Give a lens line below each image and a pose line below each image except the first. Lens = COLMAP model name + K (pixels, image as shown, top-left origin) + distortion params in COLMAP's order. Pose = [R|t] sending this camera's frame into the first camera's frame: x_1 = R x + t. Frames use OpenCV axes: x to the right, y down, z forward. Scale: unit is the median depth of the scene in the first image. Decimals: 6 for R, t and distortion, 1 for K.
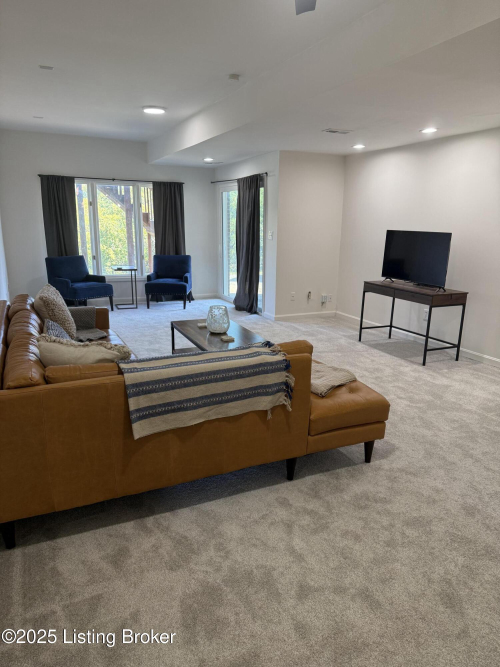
lens RADIAL K [[471.0, 0, 248.7], [0, 471.0, 329.0], [0, 0, 1]] dist [0.049619, -0.013519]
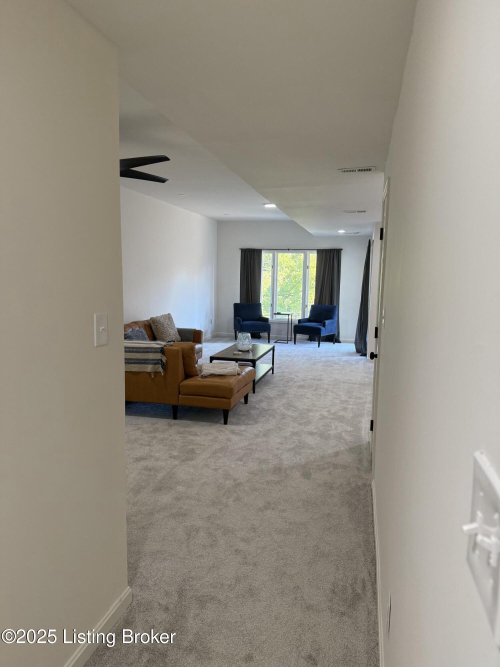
lens RADIAL K [[471.0, 0, 250.4], [0, 471.0, 337.9], [0, 0, 1]] dist [0.049619, -0.013519]
pose [[0.774651, 0.081571, -0.627106, 0.526863], [-0.145265, 0.988082, -0.050918, 0.023780], [0.615479, 0.130540, 0.777268, -0.094650]]
